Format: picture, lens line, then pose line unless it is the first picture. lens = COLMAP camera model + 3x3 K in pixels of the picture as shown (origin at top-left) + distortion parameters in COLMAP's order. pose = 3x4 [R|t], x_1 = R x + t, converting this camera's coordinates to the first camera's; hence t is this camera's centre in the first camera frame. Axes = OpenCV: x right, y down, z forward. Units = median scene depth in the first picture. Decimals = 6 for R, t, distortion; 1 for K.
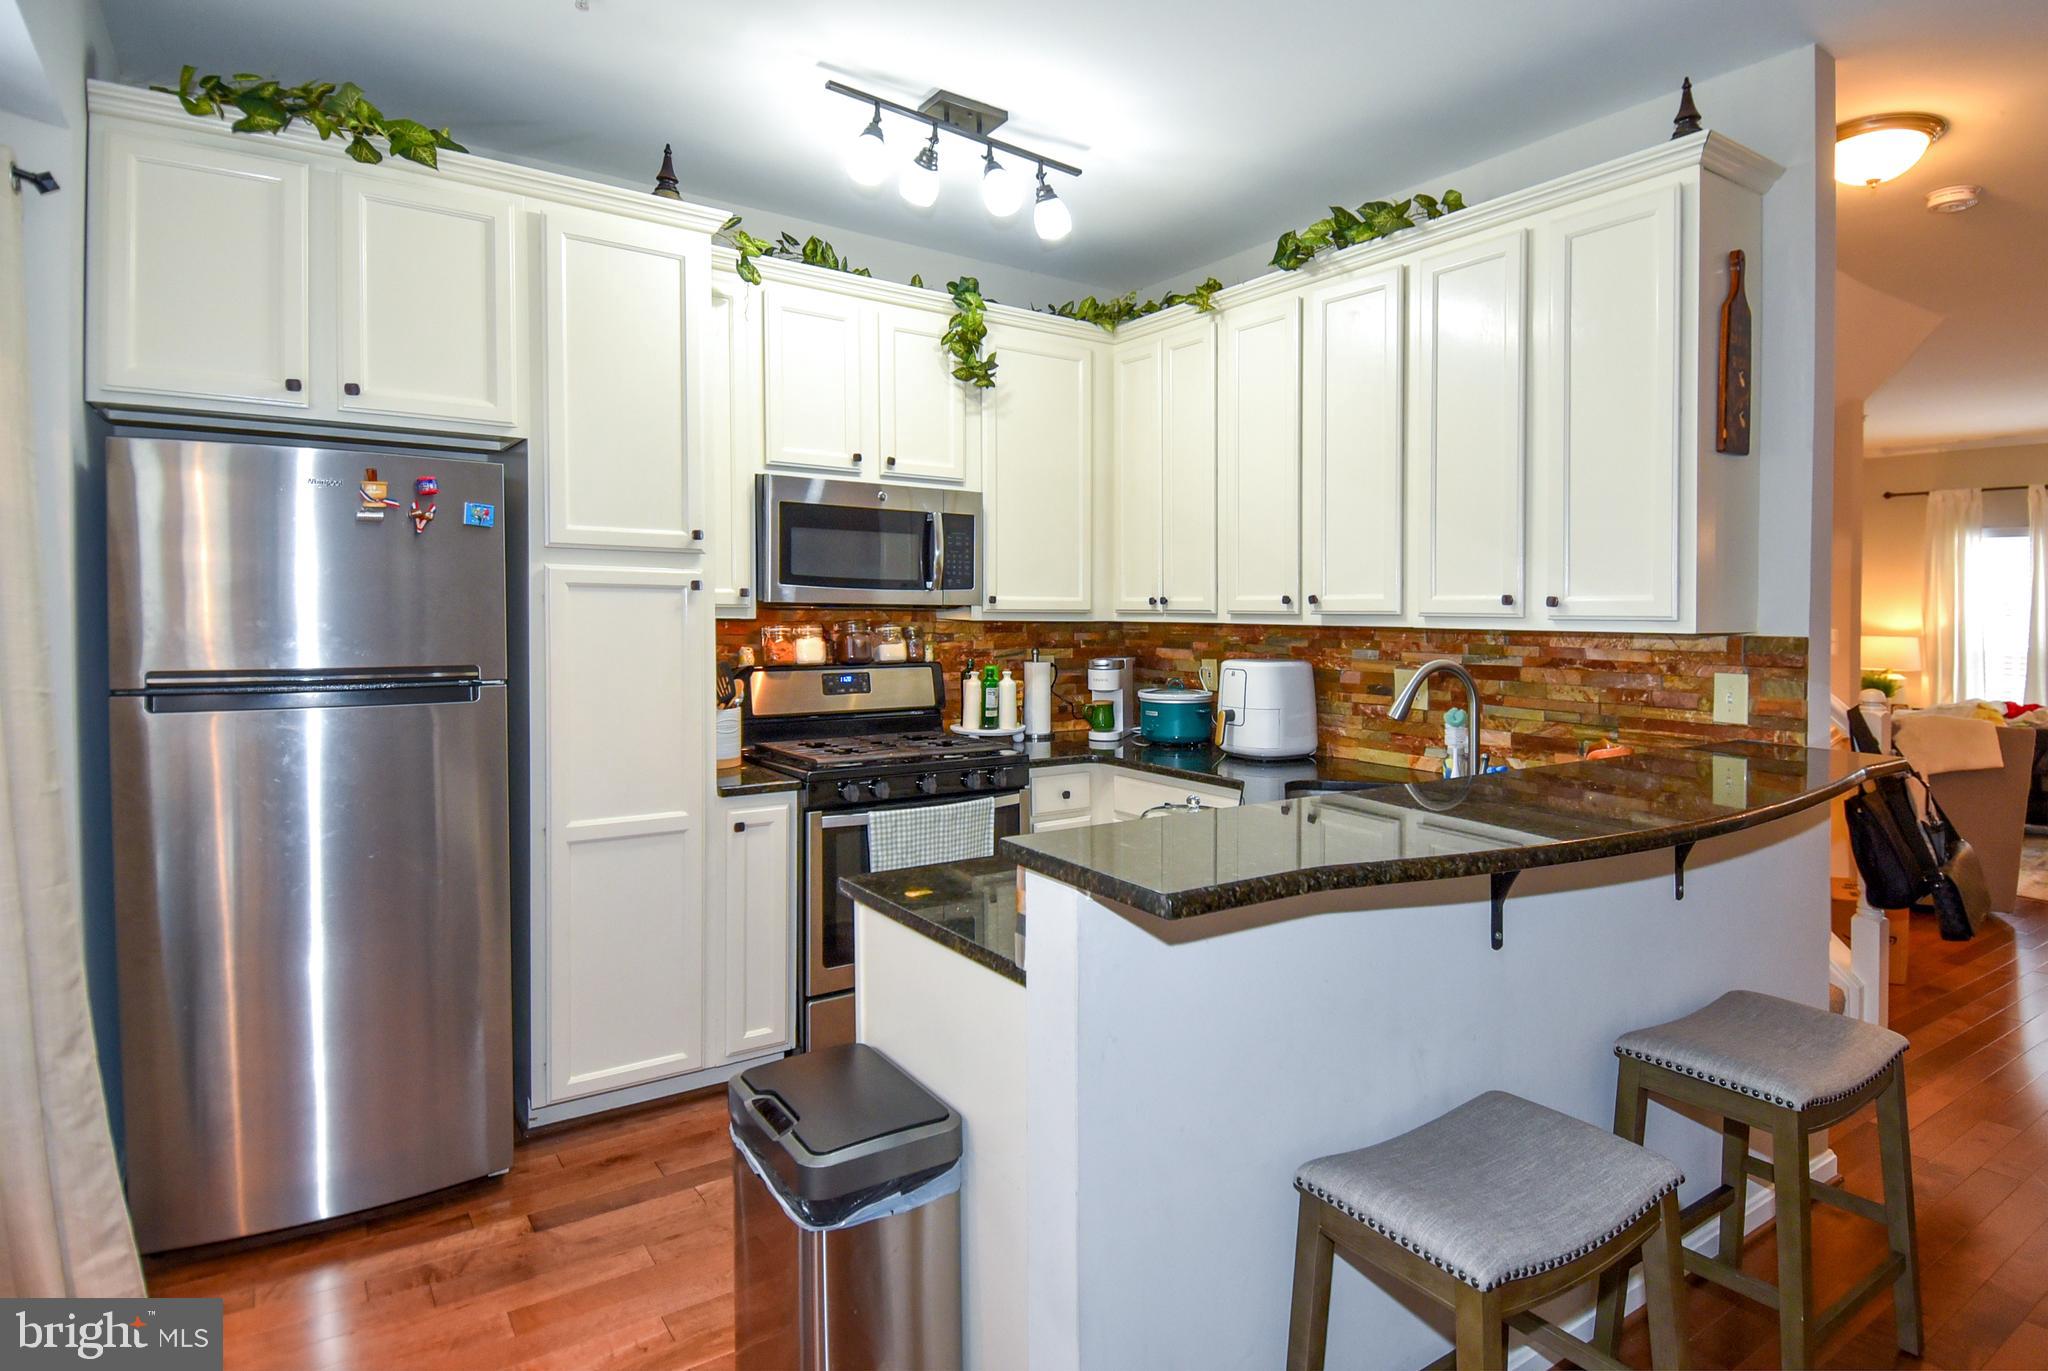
lens RADIAL K [[1094.9, 0, 1034.7], [0, 1094.9, 686.5], [0, 0, 1]] dist [0.056128, -0.054393]
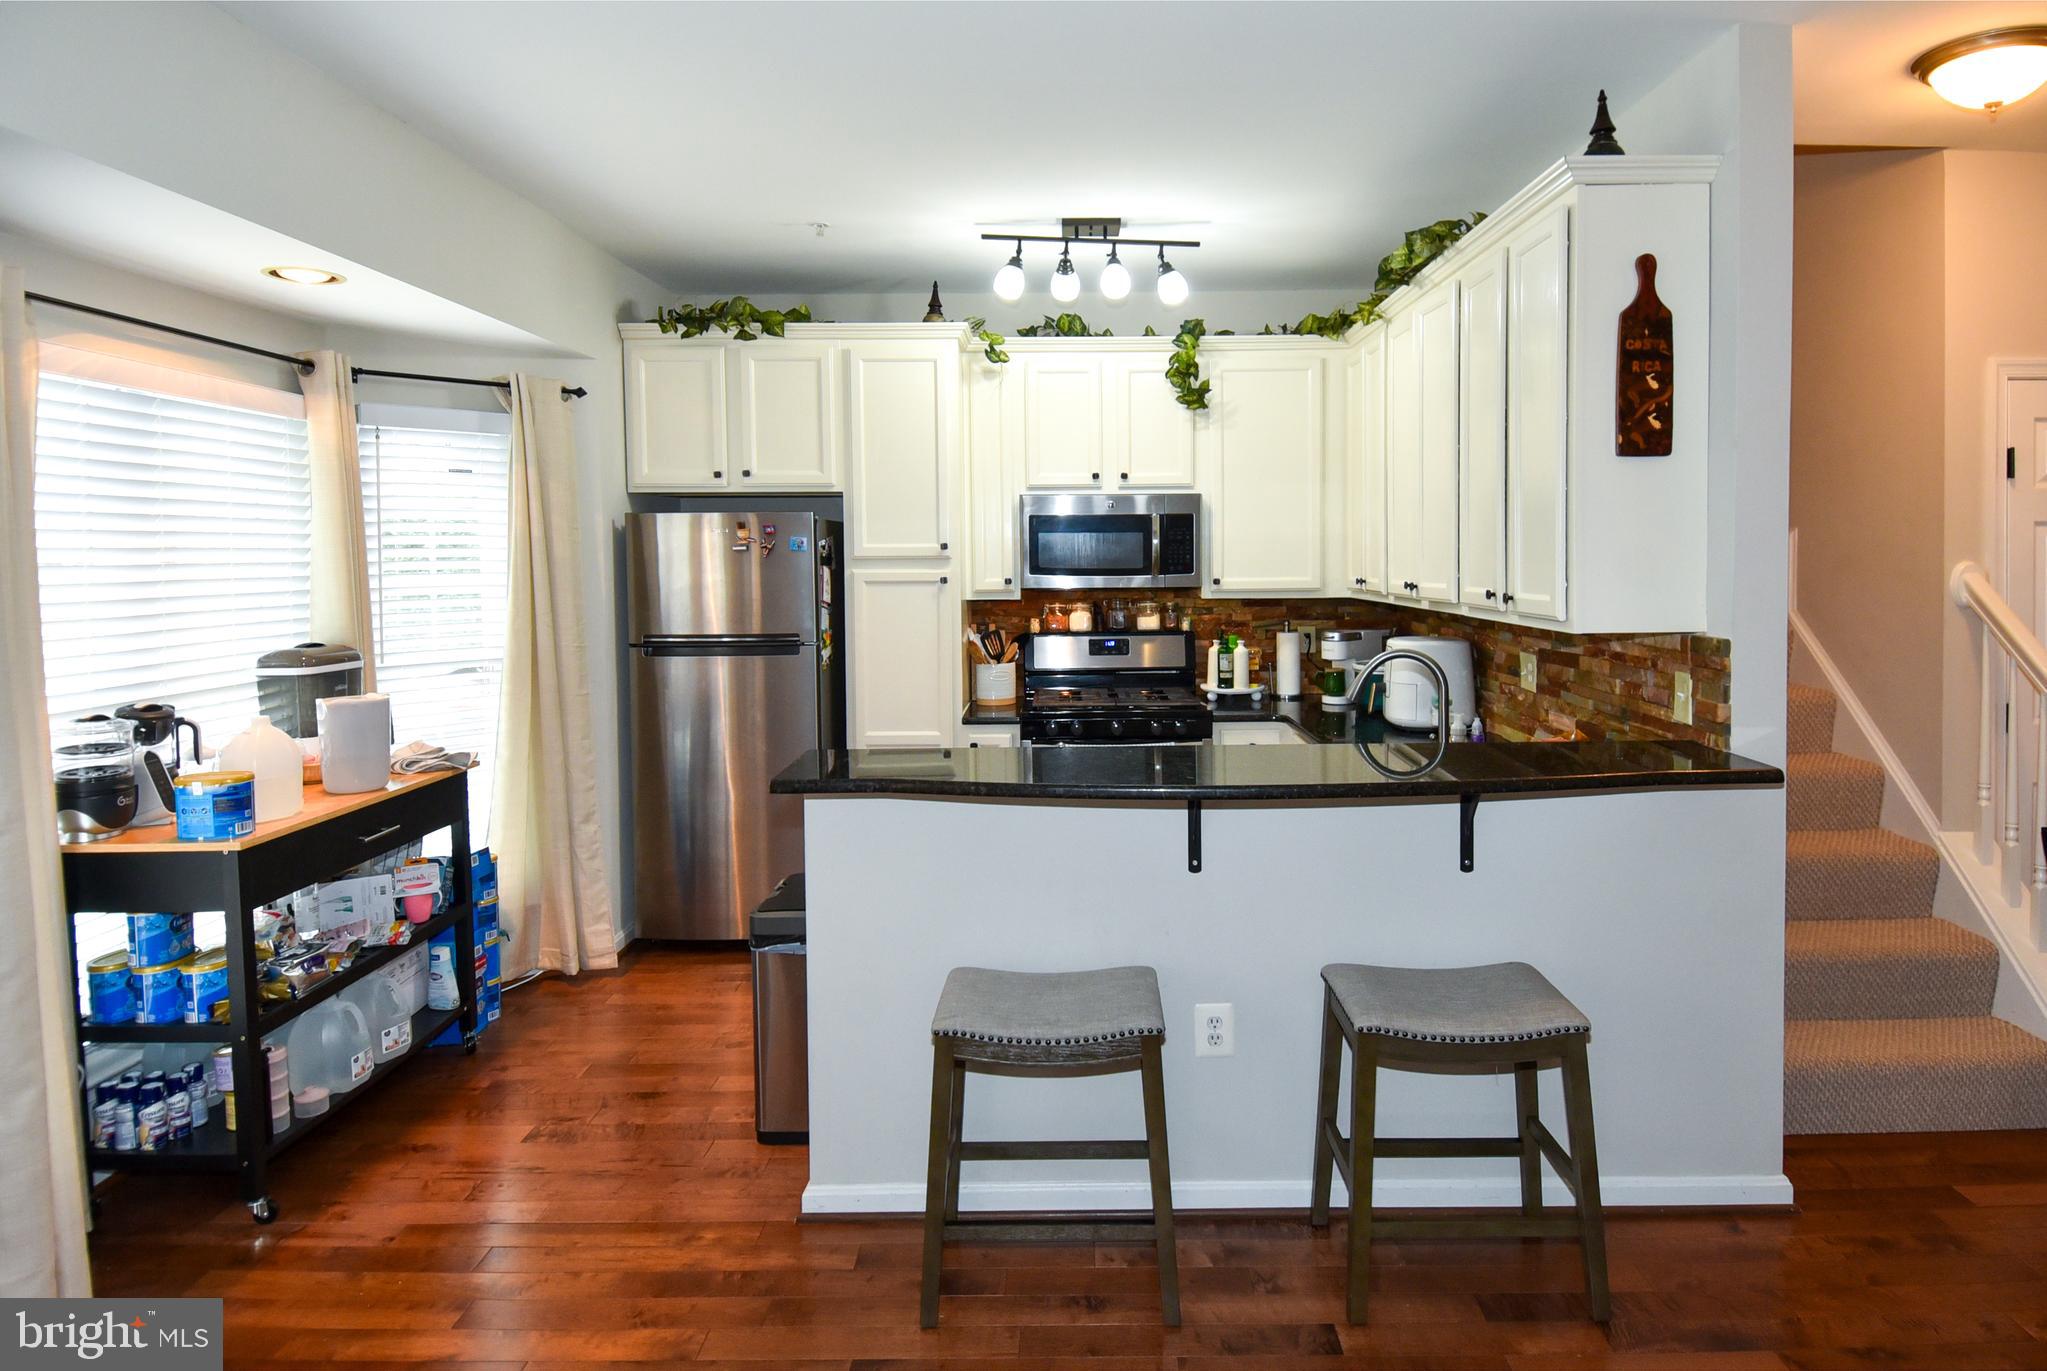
lens RADIAL K [[1049.2, 0, 1022.3], [0, 1049.2, 665.7], [0, 0, 1]] dist [0.058312, -0.048094]
pose [[0.822590, 0.041136, -0.567145, 0.507113], [-0.022952, 0.998969, 0.039168, -0.030800], [0.568171, -0.019202, 0.822686, -0.087097]]
